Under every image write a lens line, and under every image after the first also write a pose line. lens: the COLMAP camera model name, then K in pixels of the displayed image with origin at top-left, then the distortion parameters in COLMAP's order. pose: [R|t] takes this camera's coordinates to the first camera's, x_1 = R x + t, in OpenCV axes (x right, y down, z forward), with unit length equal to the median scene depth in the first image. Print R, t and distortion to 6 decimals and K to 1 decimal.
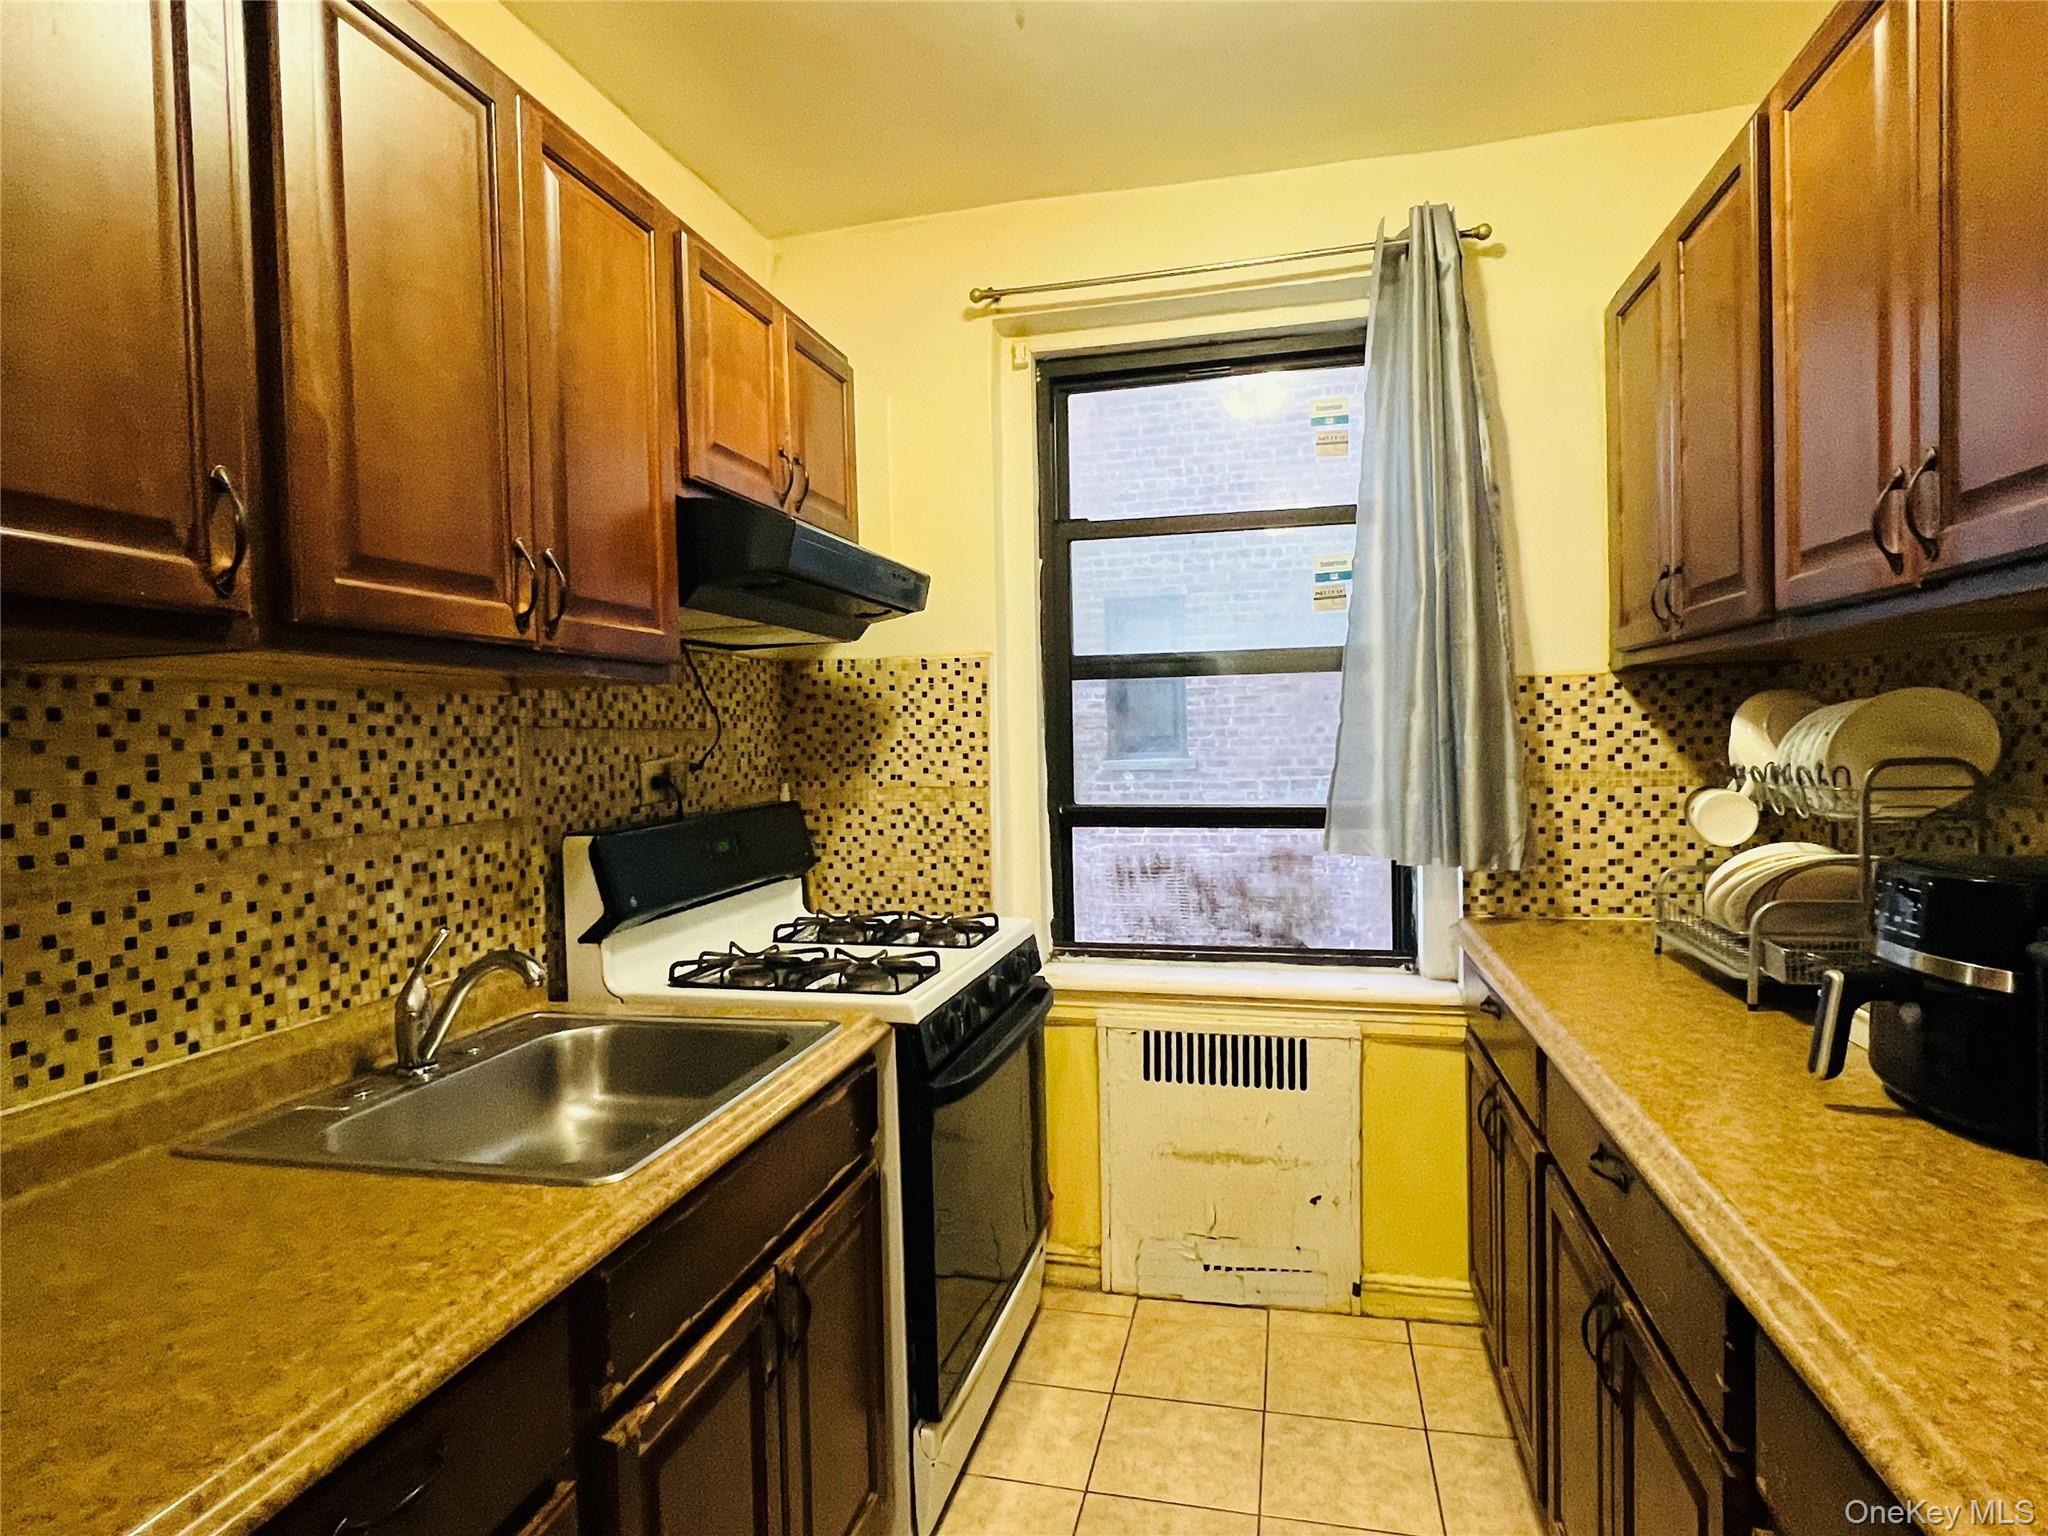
lens RADIAL K [[1130.9, 0, 1019.9], [0, 1130.9, 761.2], [0, 0, 1]] dist [0.004710, 0.000761]
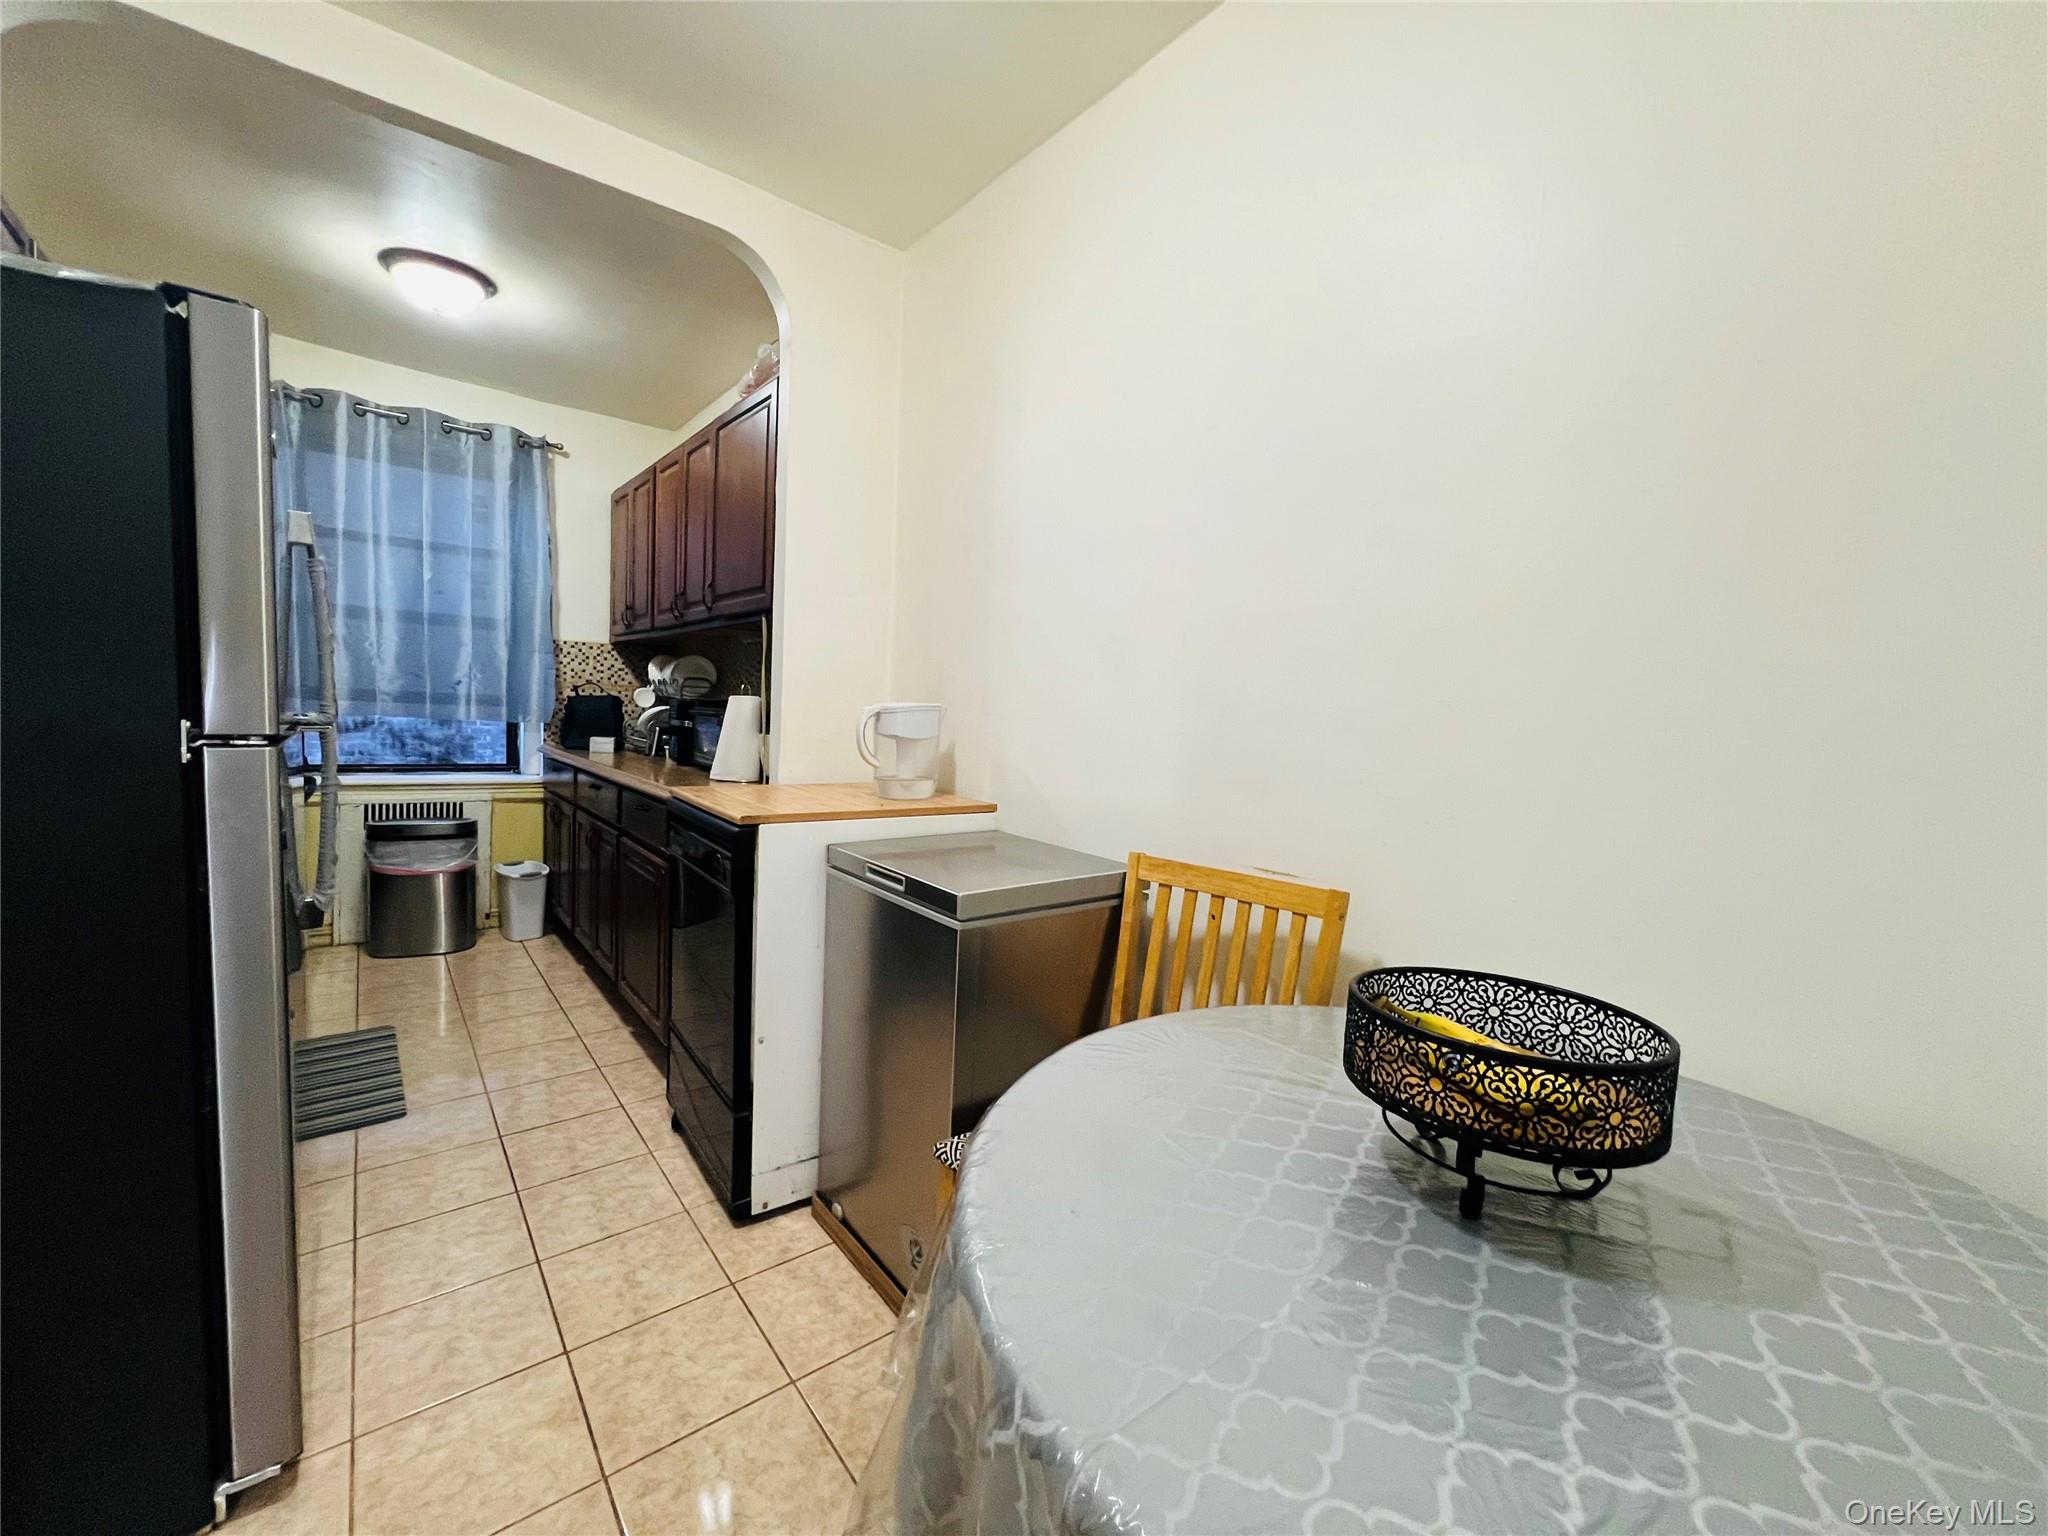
lens RADIAL K [[821.4, 0, 1015.9], [0, 821.4, 769.3], [0, 0, 1]] dist [-0.001508, -0.000126]
pose [[0.608751, -0.008651, 0.793314, -0.351716], [-0.041561, 0.998220, 0.042777, 0.079992], [-0.792272, -0.059012, 0.607307, -0.785726]]
